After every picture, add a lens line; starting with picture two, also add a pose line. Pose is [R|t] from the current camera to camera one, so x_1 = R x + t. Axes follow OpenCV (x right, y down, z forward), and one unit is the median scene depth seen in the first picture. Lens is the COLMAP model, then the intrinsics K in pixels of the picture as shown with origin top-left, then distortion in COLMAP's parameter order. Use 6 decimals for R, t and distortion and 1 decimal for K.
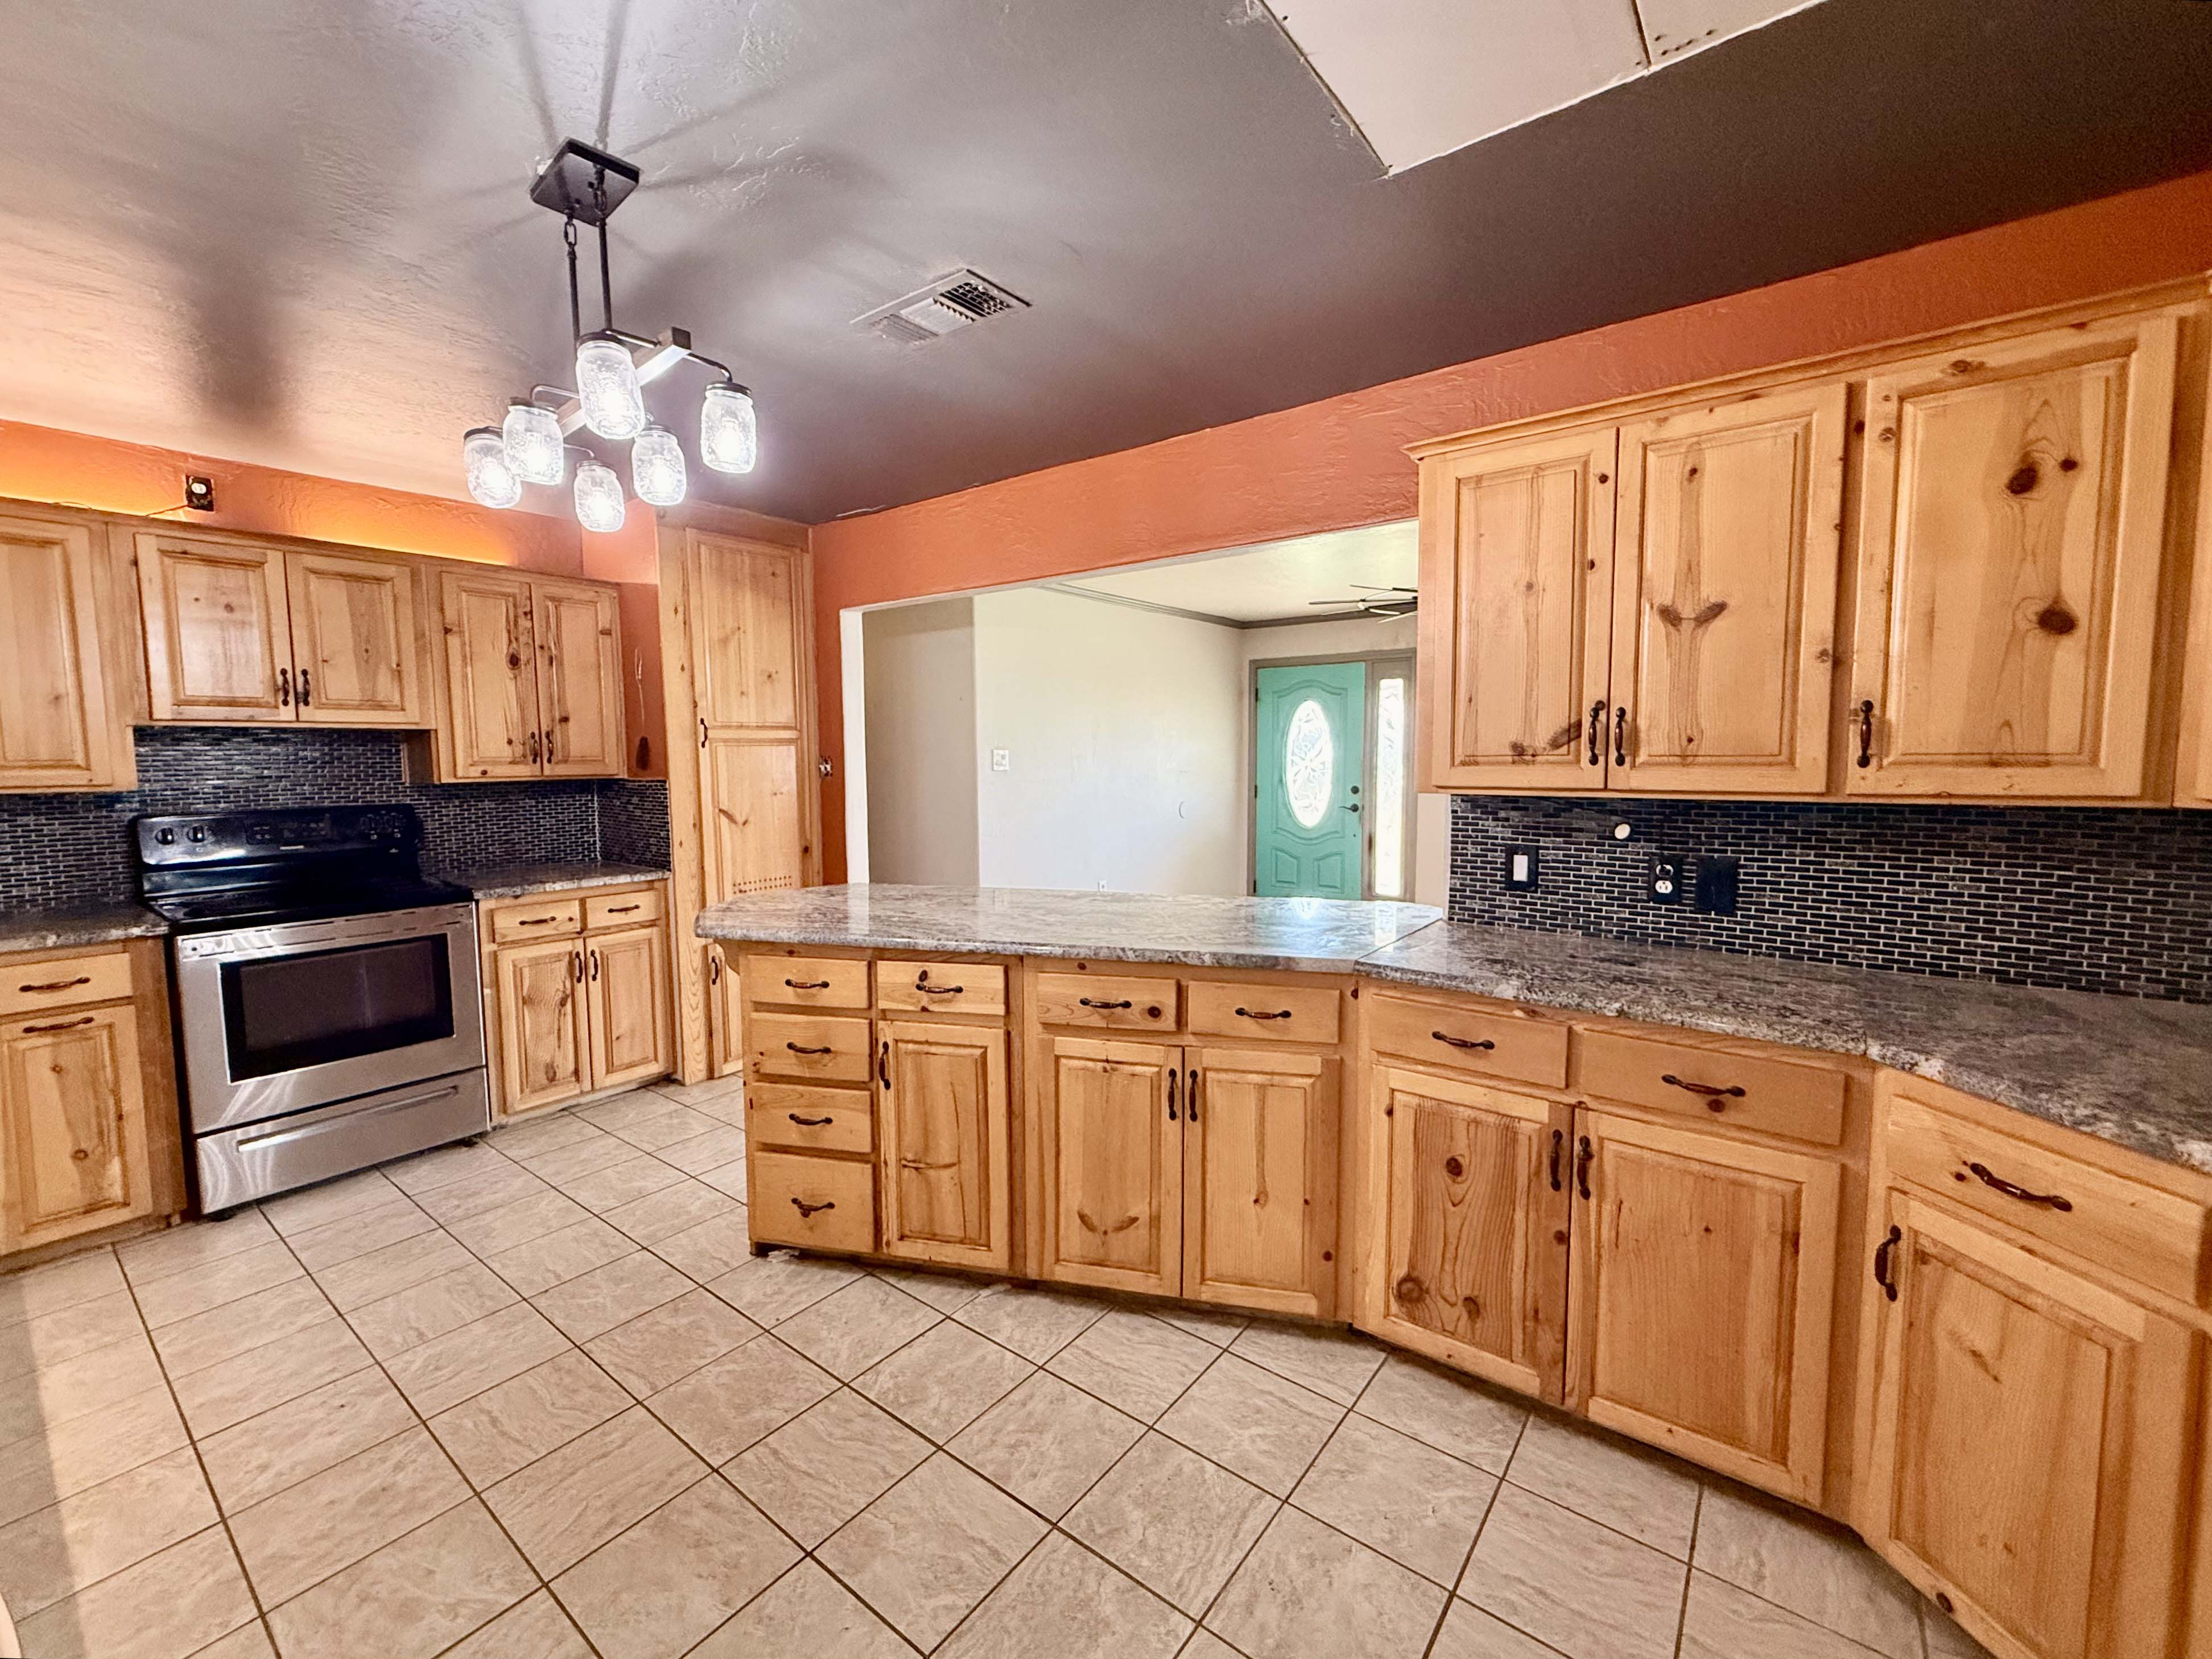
lens RADIAL K [[909.3, 0, 1106.0], [0, 909.3, 829.5], [0, 0, 1]] dist [-0.000348, 0.000258]
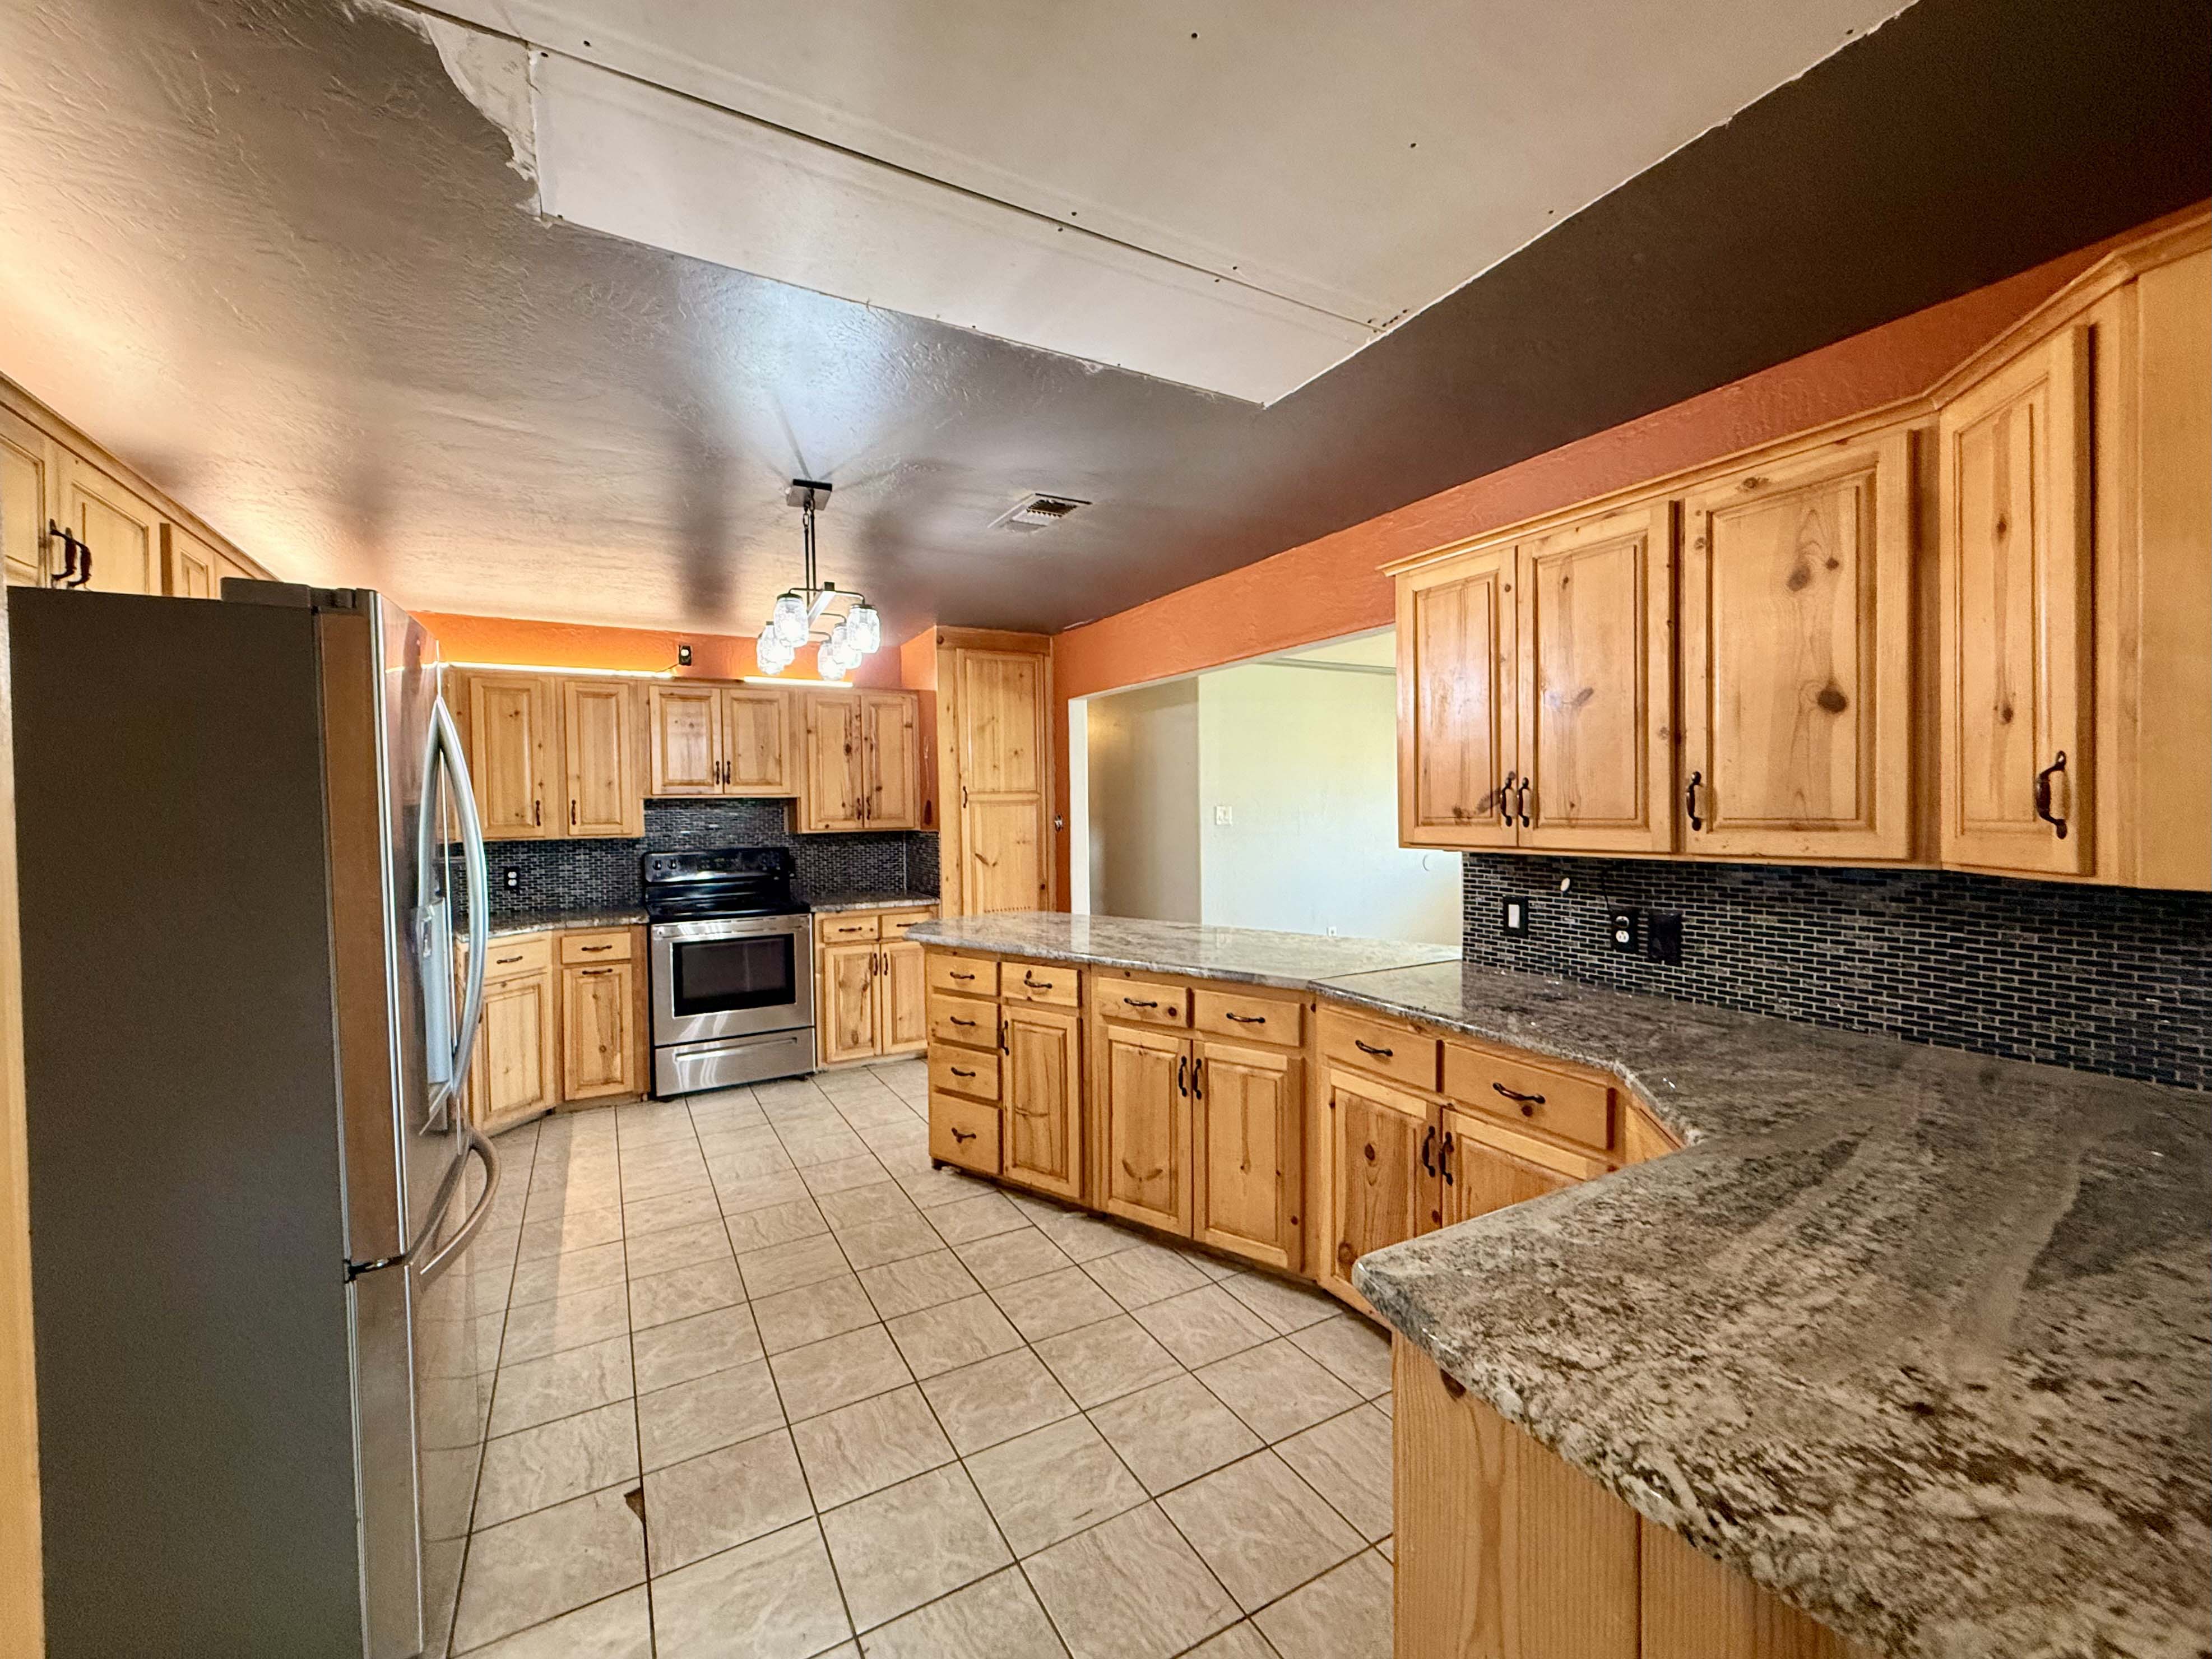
lens RADIAL K [[896.7, 0, 1106.0], [0, 896.7, 829.5], [0, 0, 1]] dist [-0.001649, -0.000232]
pose [[0.922017, 0.004493, -0.387122, 0.438528], [-0.025608, 0.998451, -0.049404, 0.003538], [0.386301, 0.055465, 0.920704, -0.233903]]
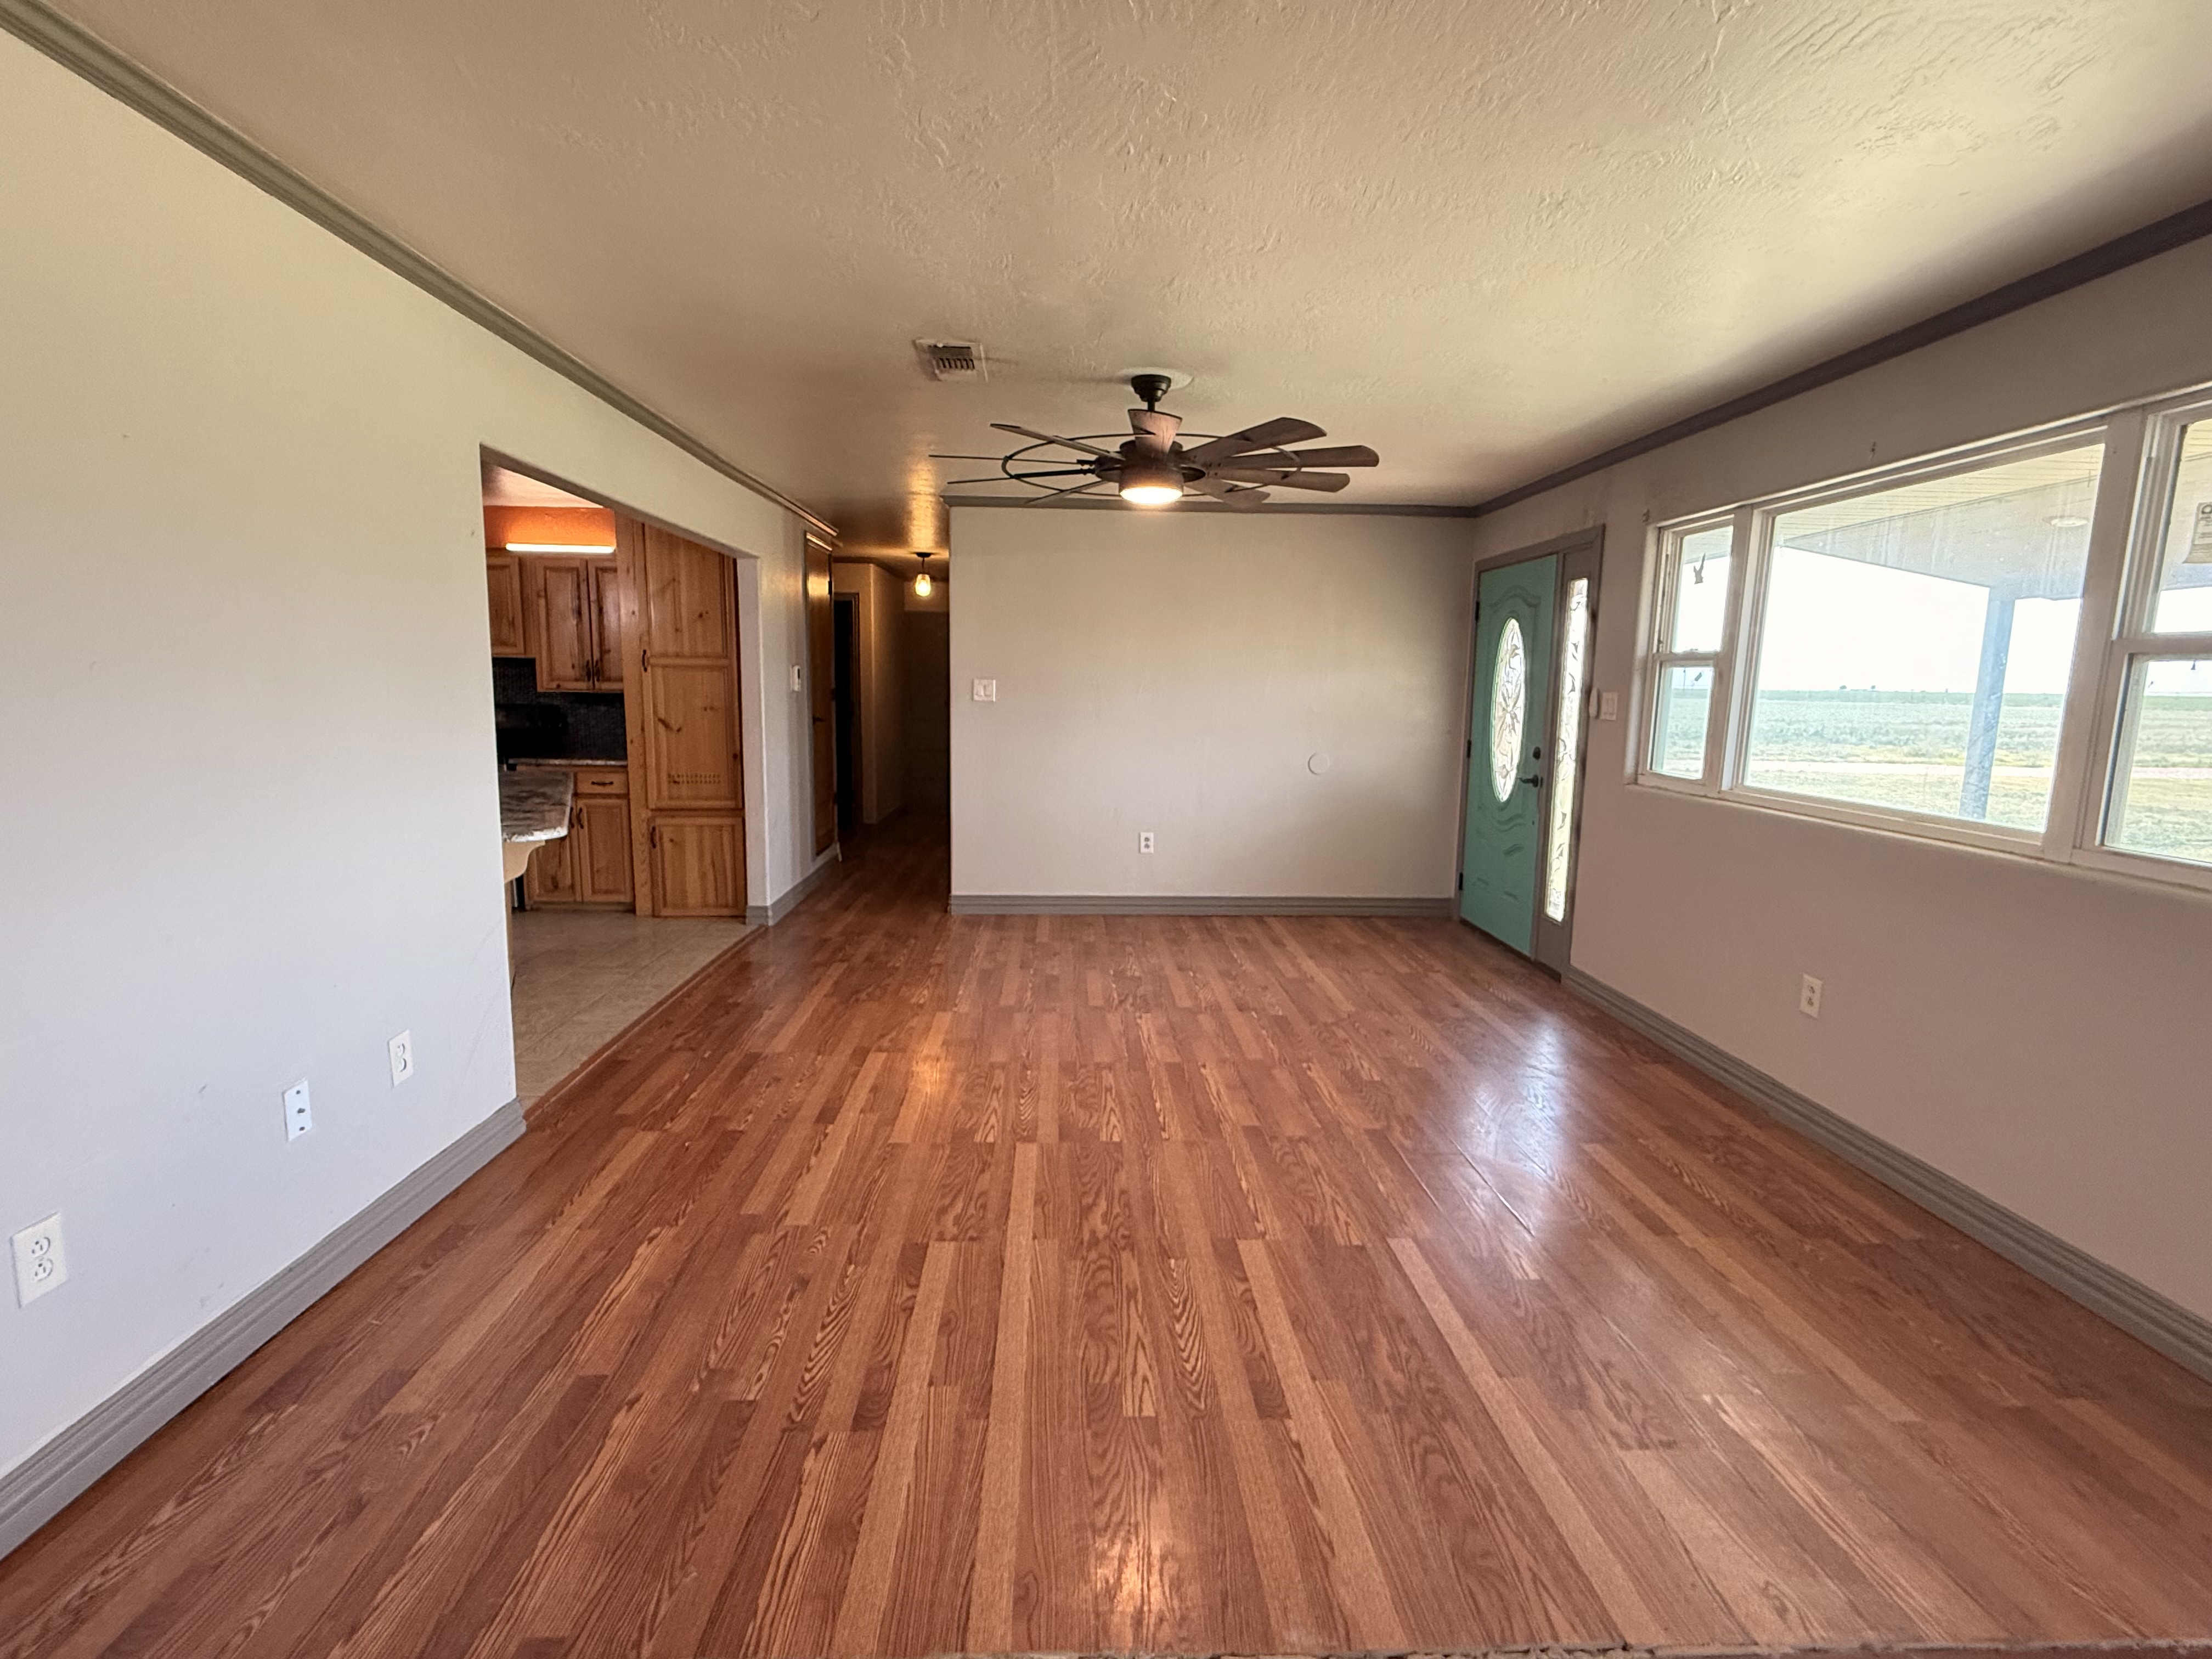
lens RADIAL K [[1009.9, 0, 1106.0], [0, 1009.9, 829.5], [0, 0, 1]] dist [-0.019551, -0.000031]
pose [[0.646139, 0.125366, -0.752853, 1.905670], [-0.087114, 0.992085, 0.090437, -0.085541], [0.758232, 0.007149, 0.651946, 0.903938]]
